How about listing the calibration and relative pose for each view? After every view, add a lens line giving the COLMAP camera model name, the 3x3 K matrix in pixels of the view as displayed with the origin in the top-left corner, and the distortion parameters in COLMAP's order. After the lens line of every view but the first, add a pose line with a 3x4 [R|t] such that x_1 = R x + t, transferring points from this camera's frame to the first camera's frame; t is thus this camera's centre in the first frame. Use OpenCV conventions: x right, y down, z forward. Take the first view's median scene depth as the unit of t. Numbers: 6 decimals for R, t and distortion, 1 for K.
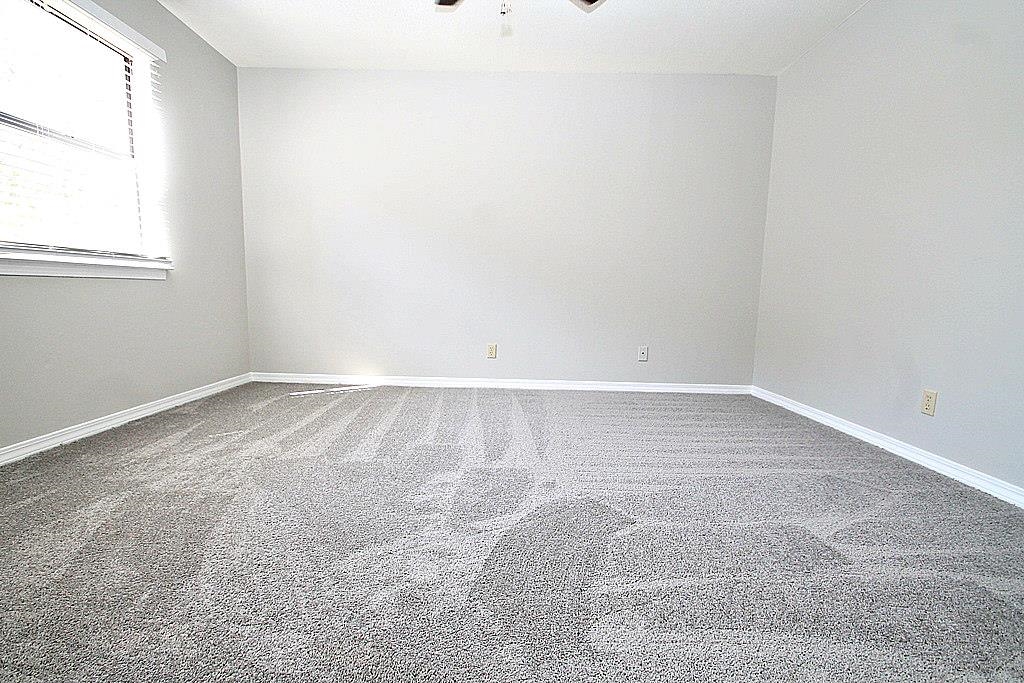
lens RADIAL K [[482.2, 0, 503.3], [0, 482.2, 353.4], [0, 0, 1]] dist [0.002092, -0.010316]
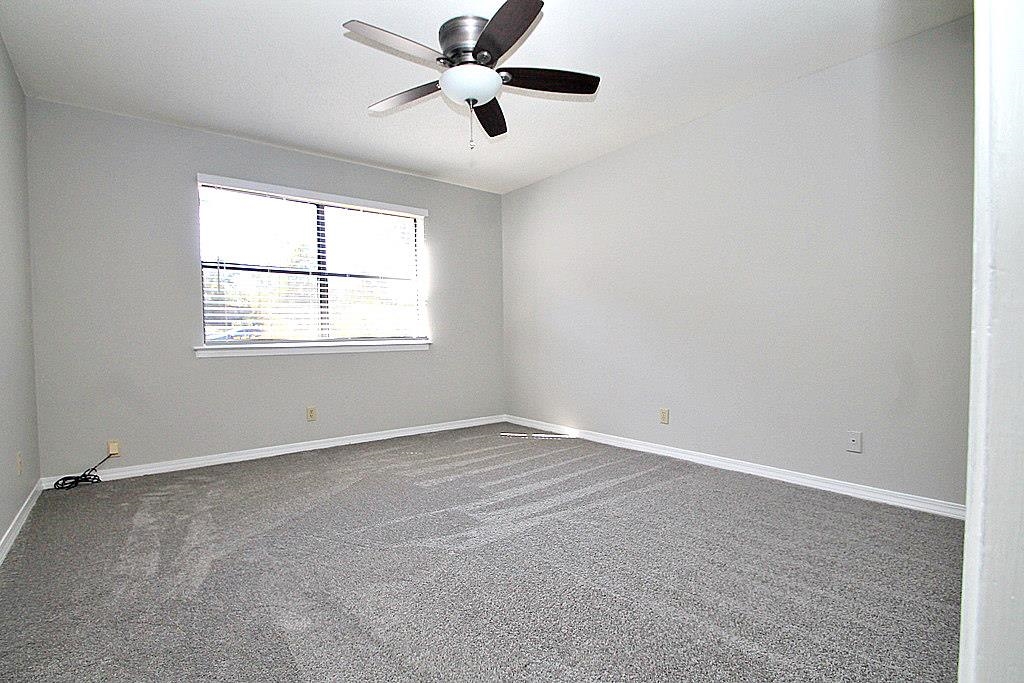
lens RADIAL K [[482.2, 0, 503.3], [0, 482.2, 353.4], [0, 0, 1]] dist [0.002092, -0.010316]
pose [[0.618168, -0.003081, -0.786040, 0.734310], [-0.068110, 0.996021, -0.057468, -0.072696], [0.783090, 0.089062, 0.615499, 0.237472]]
